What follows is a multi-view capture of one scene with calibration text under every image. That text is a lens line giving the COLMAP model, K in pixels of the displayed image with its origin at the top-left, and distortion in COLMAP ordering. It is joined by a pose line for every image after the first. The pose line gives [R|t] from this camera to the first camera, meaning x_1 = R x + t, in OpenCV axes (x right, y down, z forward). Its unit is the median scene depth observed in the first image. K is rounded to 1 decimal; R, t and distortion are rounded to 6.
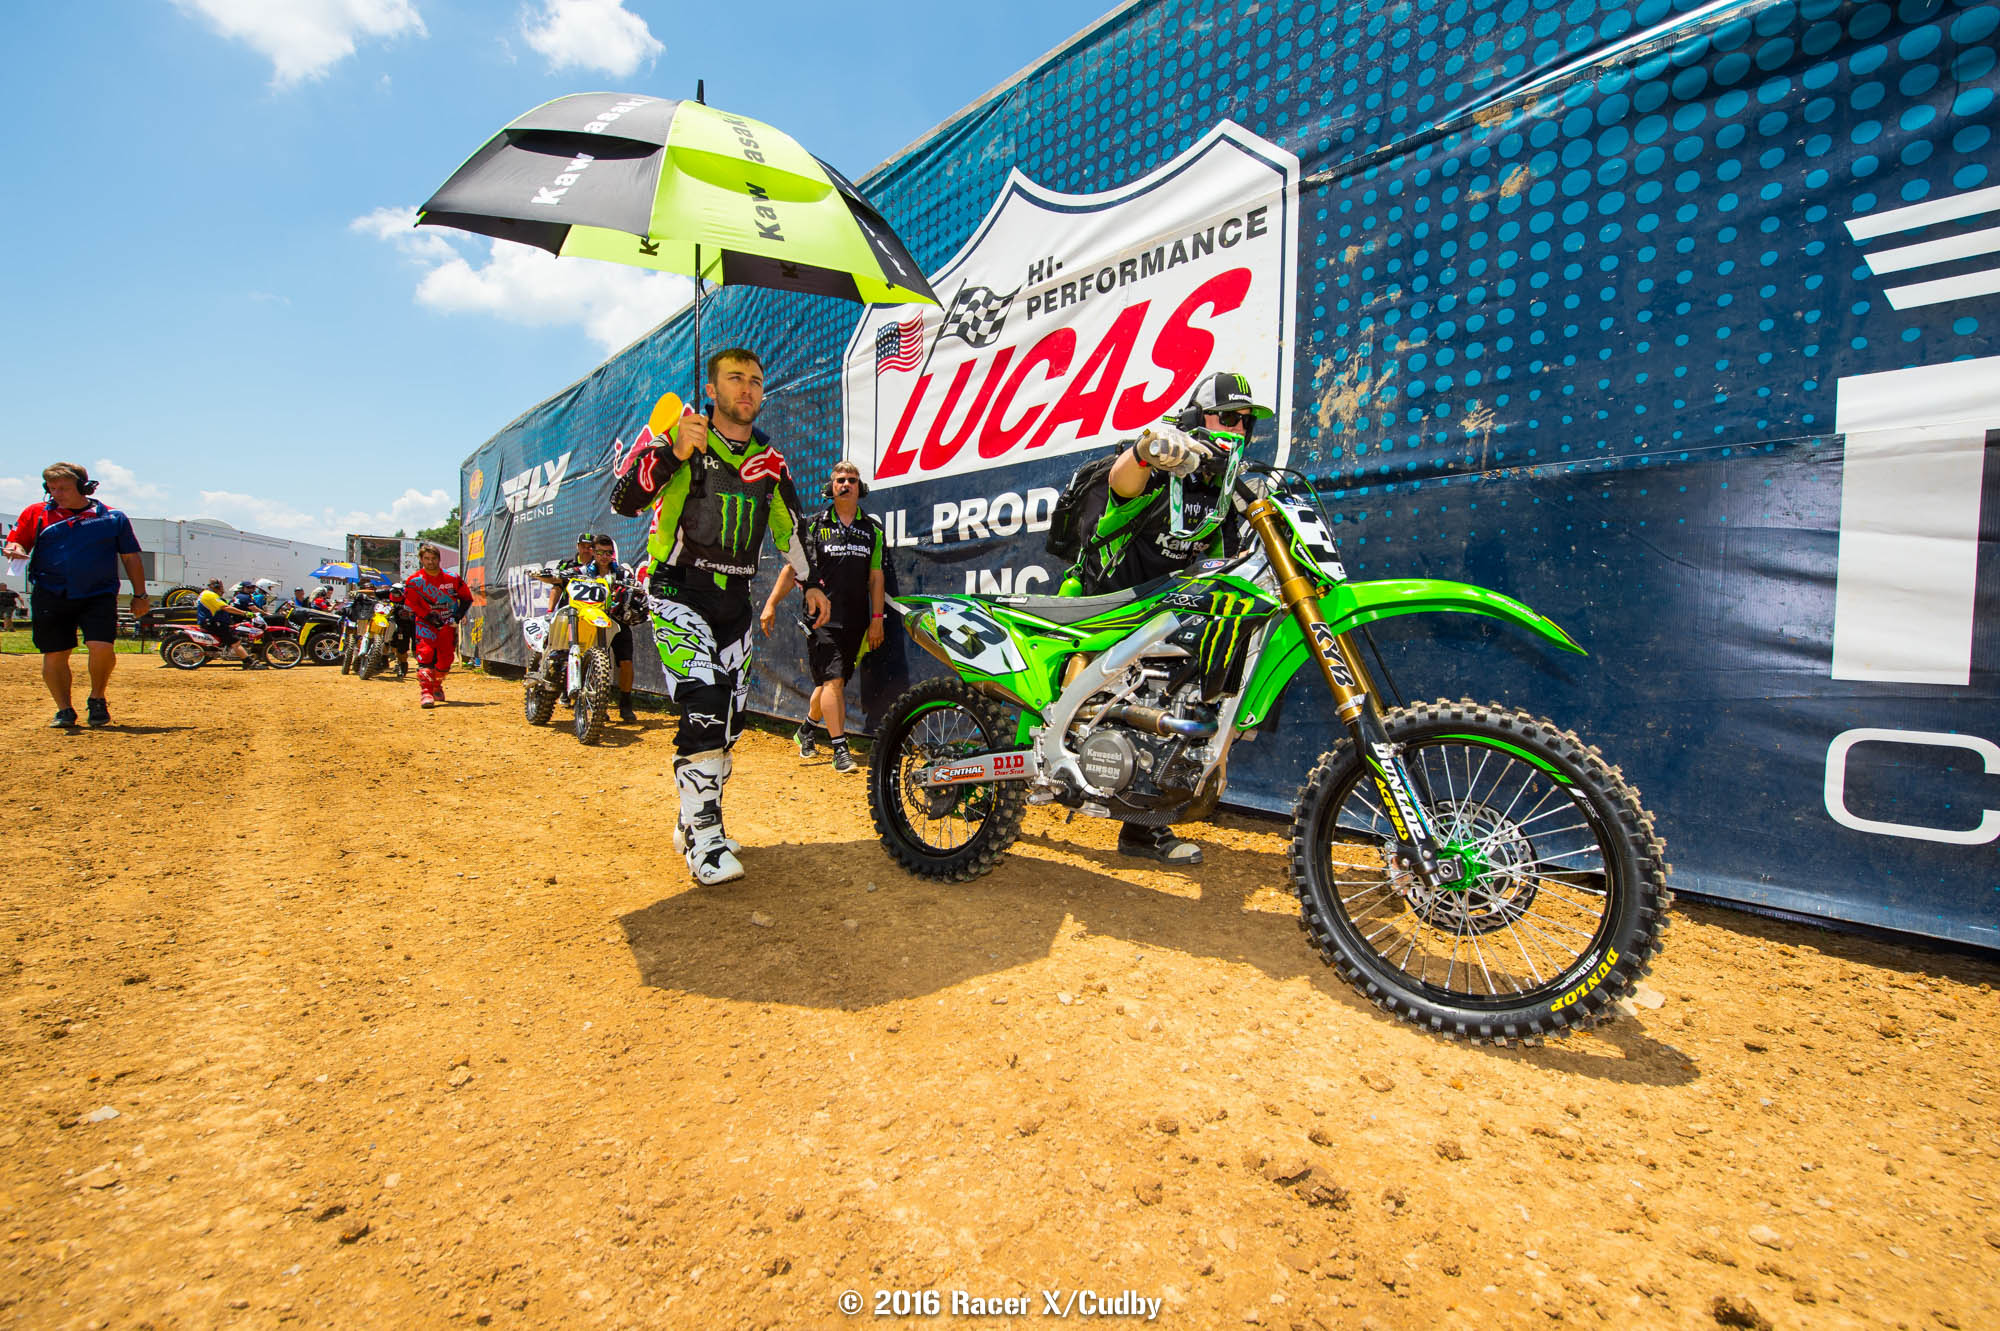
lens RADIAL K [[786.6, 0, 1001.2], [0, 786.6, 673.7], [0, 0, 1]] dist [-0.023143, 0.000794]
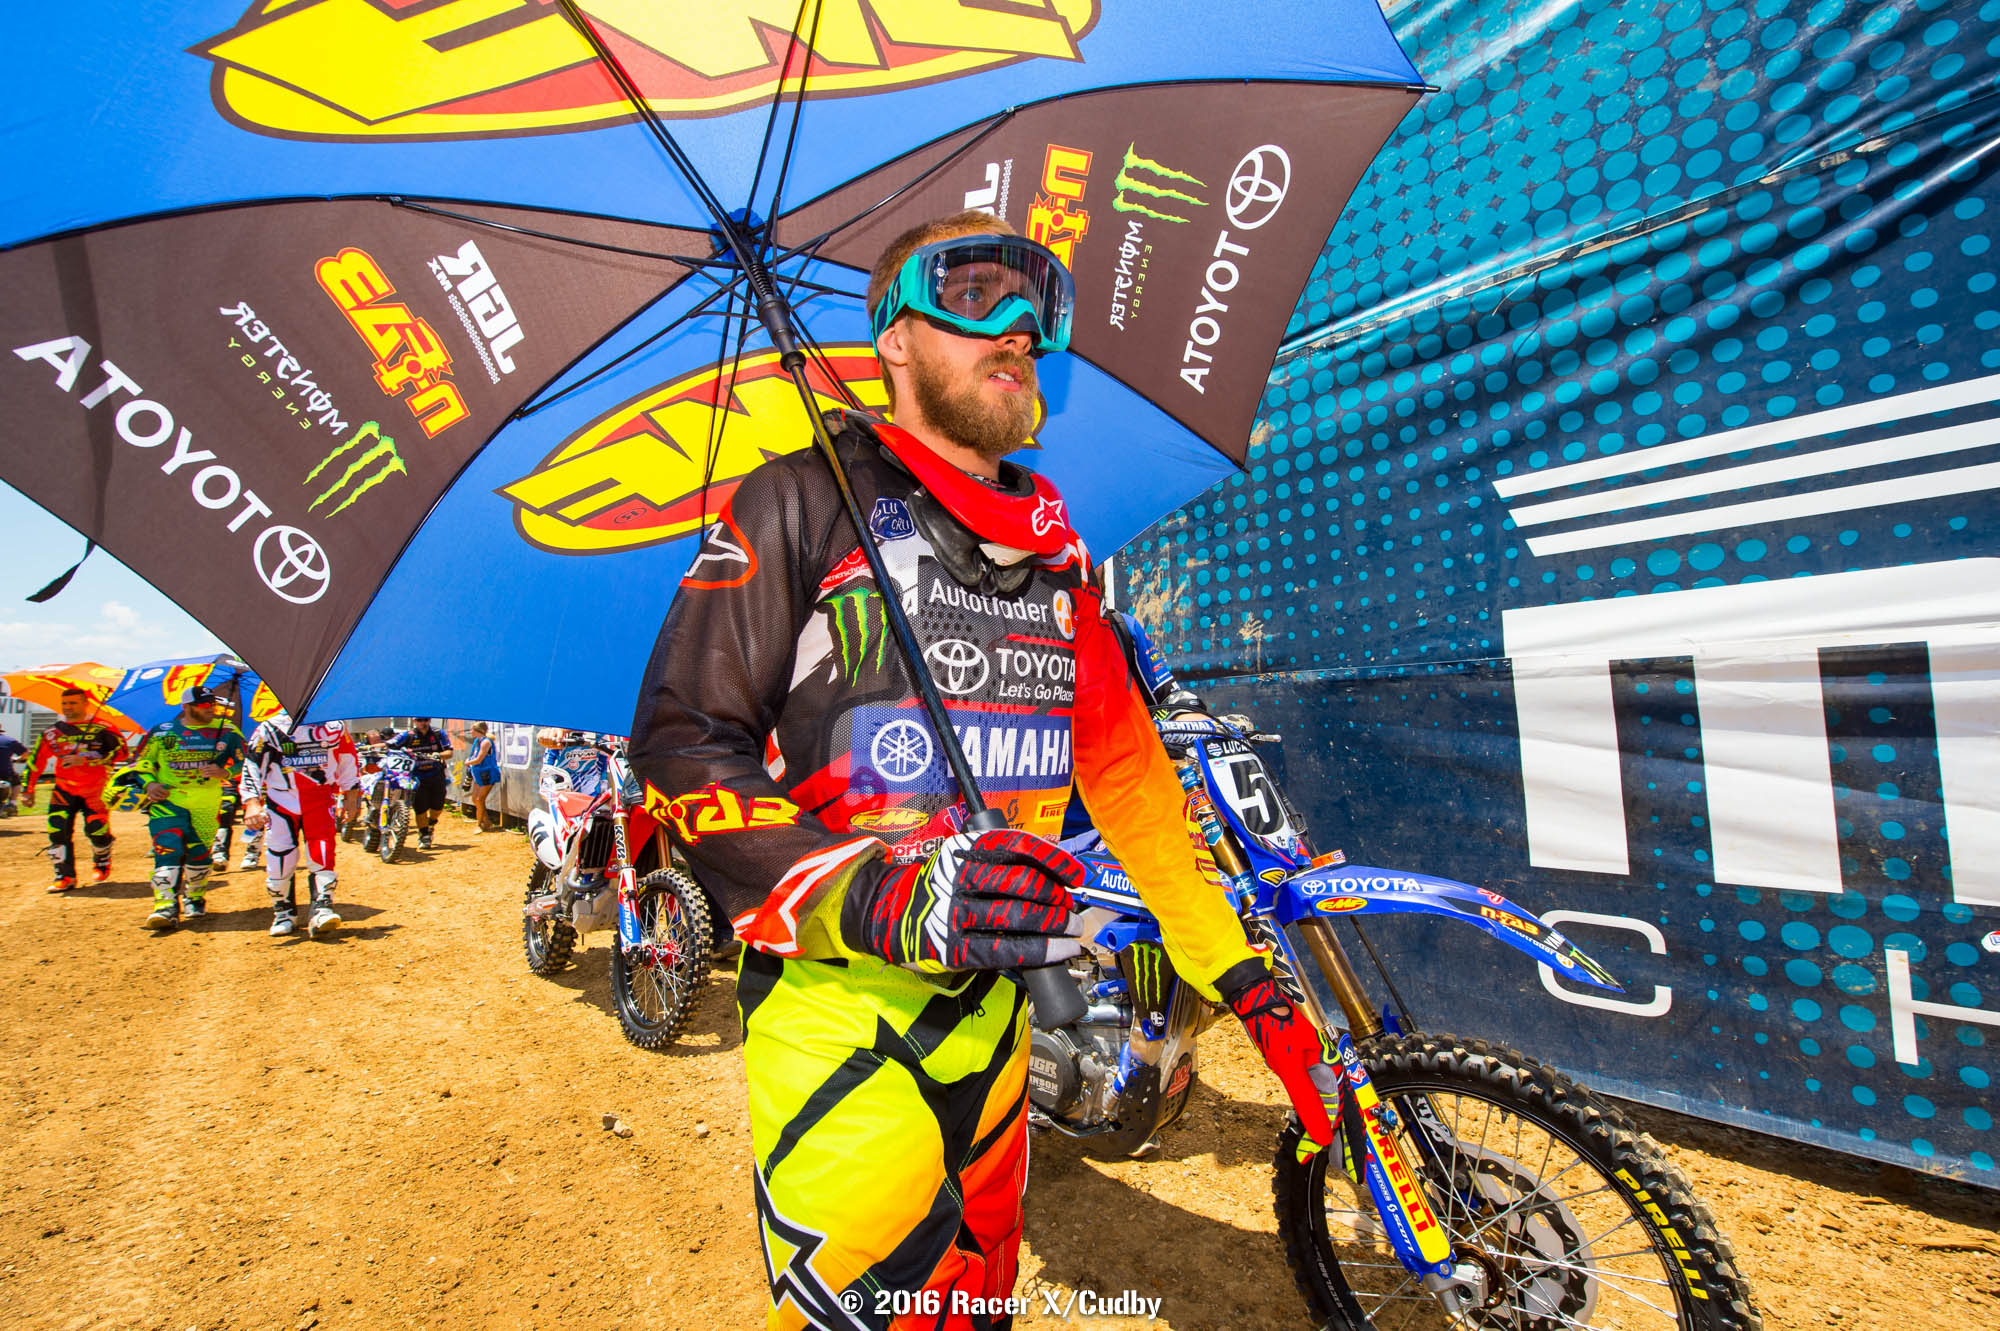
lens RADIAL K [[786.6, 0, 1000.9], [0, 786.6, 668.5], [0, 0, 1]] dist [-0.023143, 0.000794]
pose [[0.998286, -0.058384, 0.004001, 0.264189], [0.058444, 0.991142, -0.119252, -0.171995], [0.002997, 0.119281, 0.992856, -0.175478]]
